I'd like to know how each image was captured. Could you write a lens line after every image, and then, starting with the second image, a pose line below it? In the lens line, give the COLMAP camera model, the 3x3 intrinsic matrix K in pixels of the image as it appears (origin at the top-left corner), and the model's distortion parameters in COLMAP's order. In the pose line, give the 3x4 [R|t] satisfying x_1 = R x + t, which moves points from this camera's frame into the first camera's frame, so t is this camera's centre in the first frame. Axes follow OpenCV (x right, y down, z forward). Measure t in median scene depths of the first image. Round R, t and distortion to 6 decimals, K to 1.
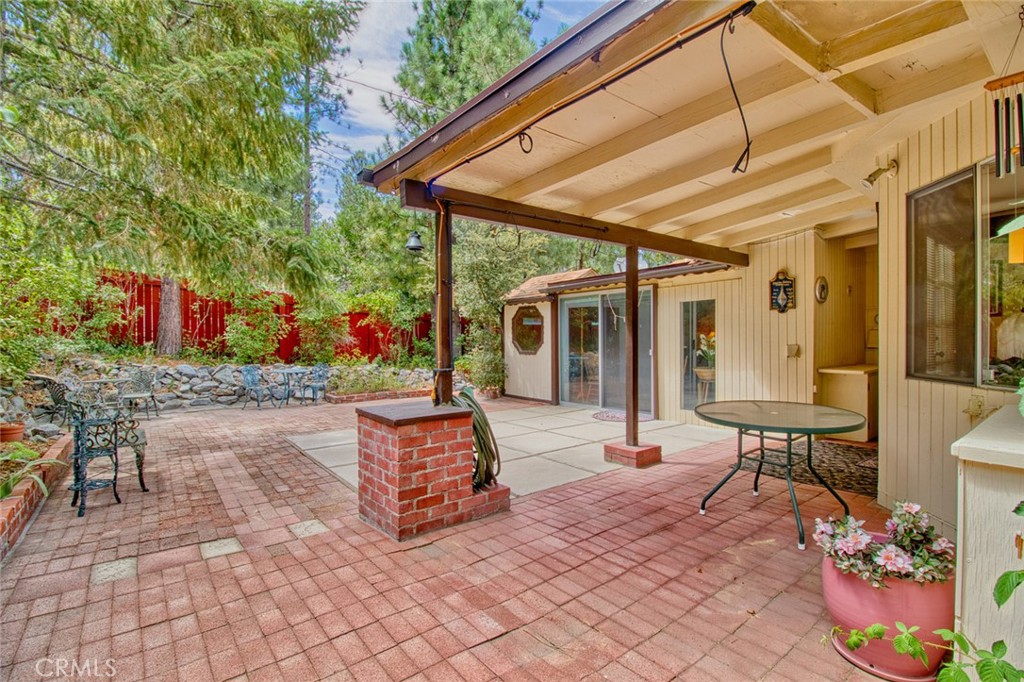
lens RADIAL K [[473.5, 0, 518.1], [0, 473.5, 343.6], [0, 0, 1]] dist [-0.003284, -0.011973]
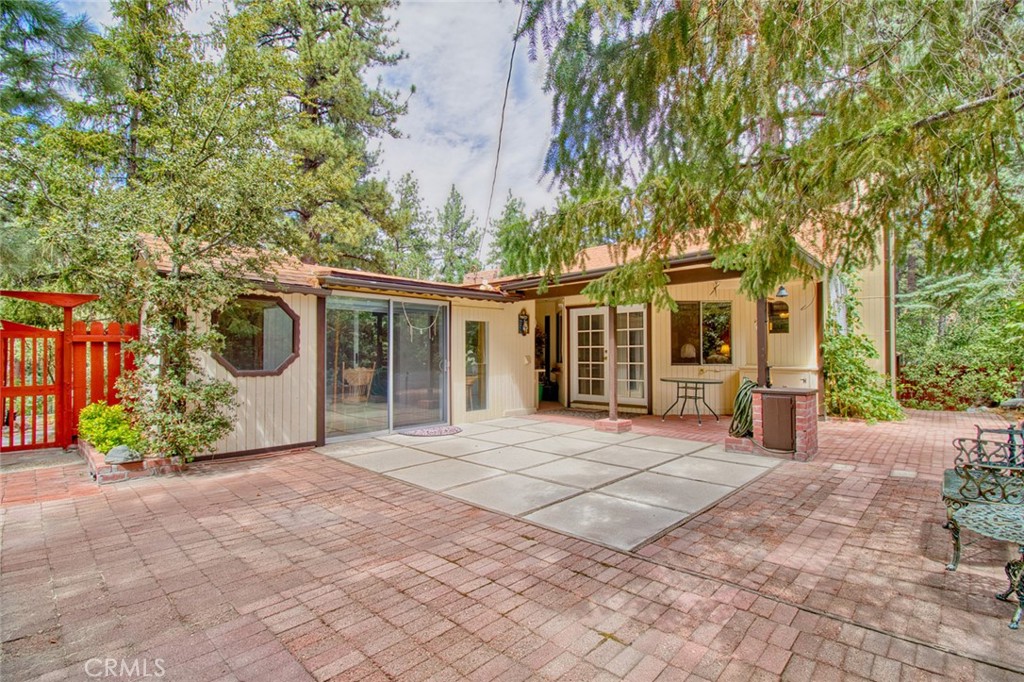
lens RADIAL K [[473.5, 0, 518.1], [0, 473.5, 343.6], [0, 0, 1]] dist [-0.003284, -0.011973]
pose [[-0.141586, 0.029585, 0.989484, -0.853687], [0.014503, 0.999508, -0.027809, 0.004480], [-0.989820, 0.010413, -0.141945, 1.055808]]
